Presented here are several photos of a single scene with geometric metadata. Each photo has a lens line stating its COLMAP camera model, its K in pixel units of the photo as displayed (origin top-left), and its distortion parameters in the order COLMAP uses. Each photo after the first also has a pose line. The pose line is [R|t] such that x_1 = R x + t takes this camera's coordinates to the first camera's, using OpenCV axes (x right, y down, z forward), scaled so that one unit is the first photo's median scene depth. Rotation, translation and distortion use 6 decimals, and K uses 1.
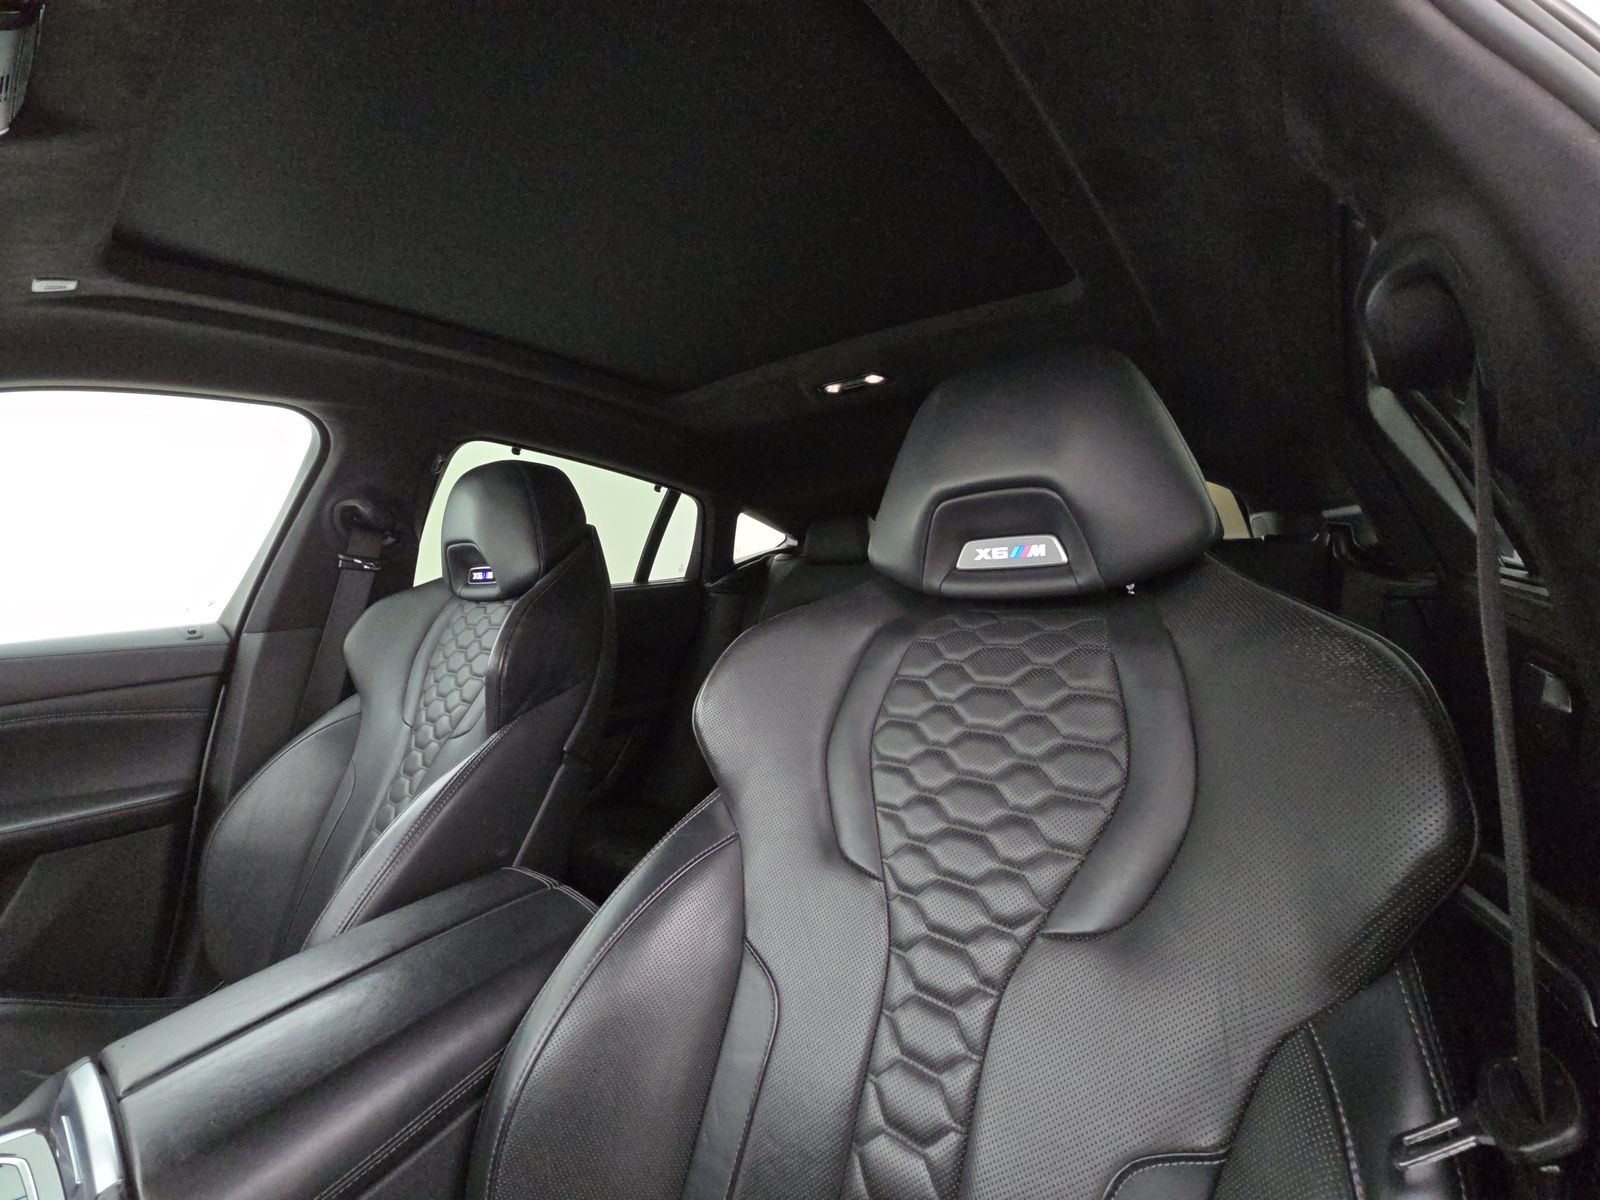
lens RADIAL K [[644.2, 0, 791.2], [0, 644.2, 588.0], [0, 0, 1]] dist [-0.003486, 0.000580]
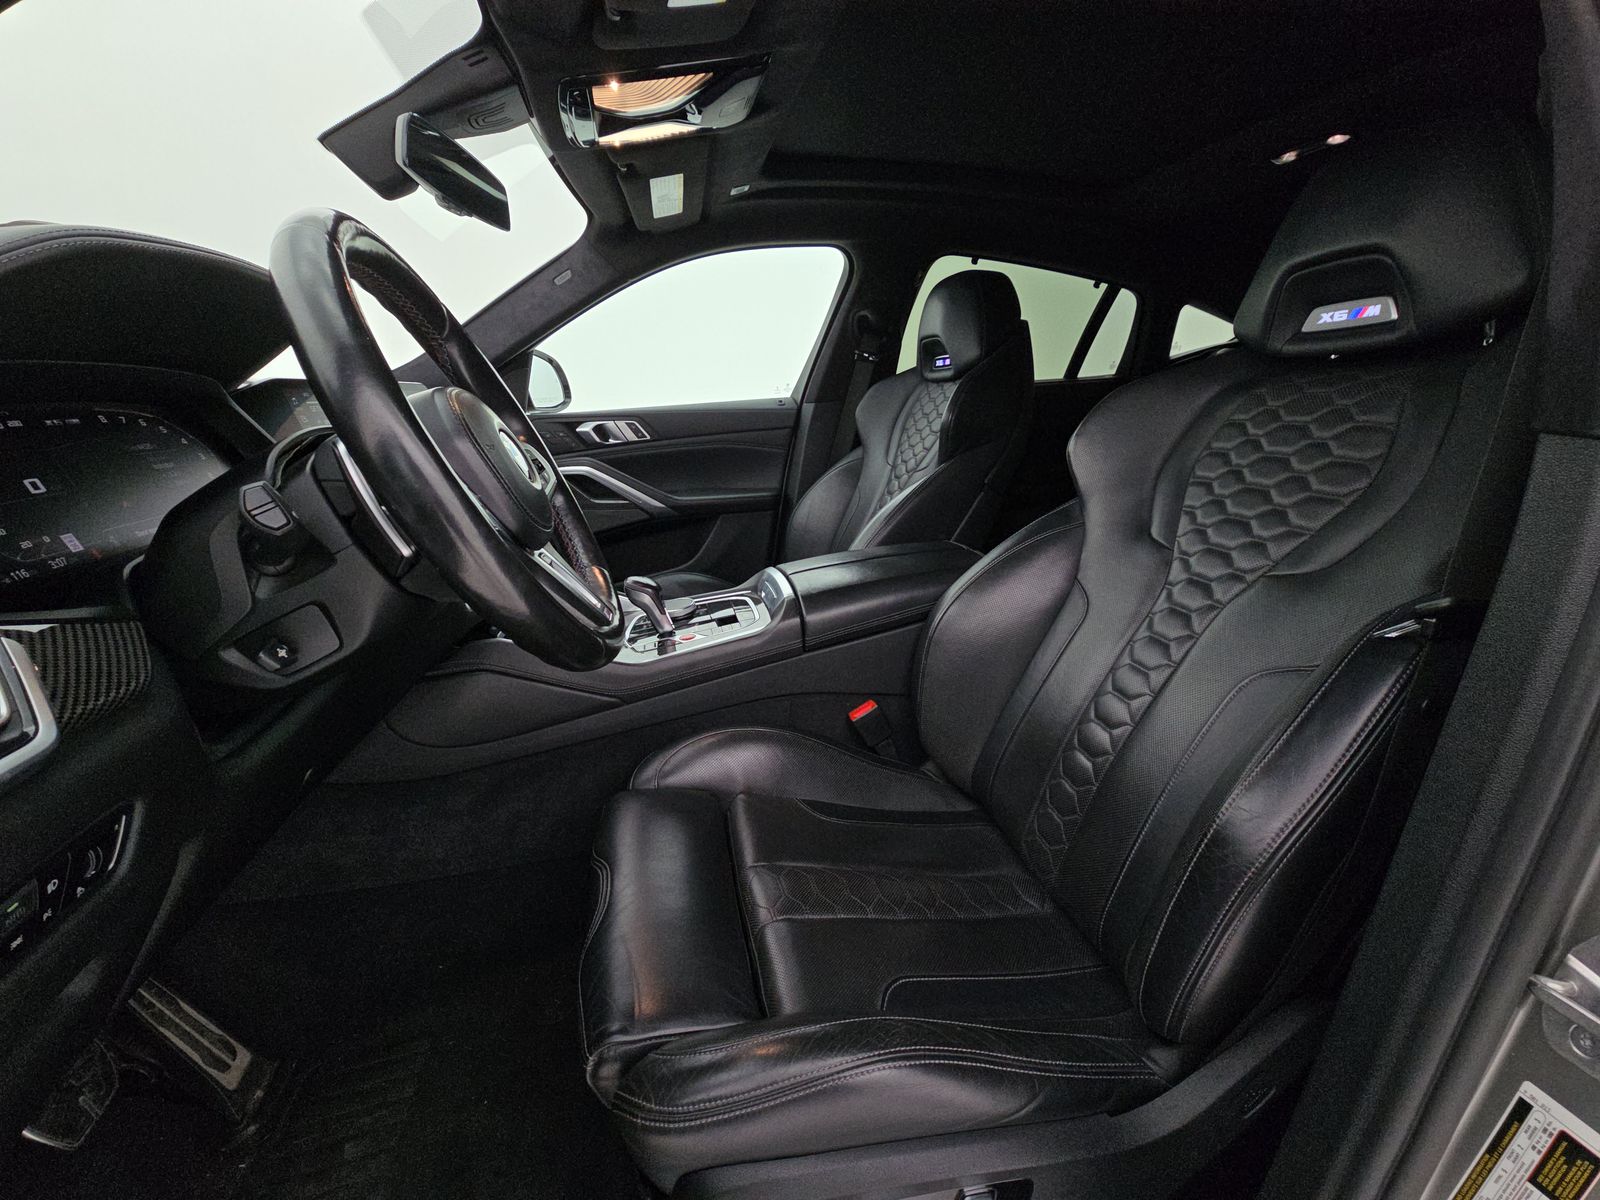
lens RADIAL K [[644.2, 0, 804.1], [0, 644.2, 592.6], [0, 0, 1]] dist [-0.003486, 0.000580]
pose [[0.800507, 0.185742, -0.569814, 0.175817], [-0.020861, 0.958822, 0.283239, 0.072258], [0.598960, -0.214848, 0.771419, -0.380493]]
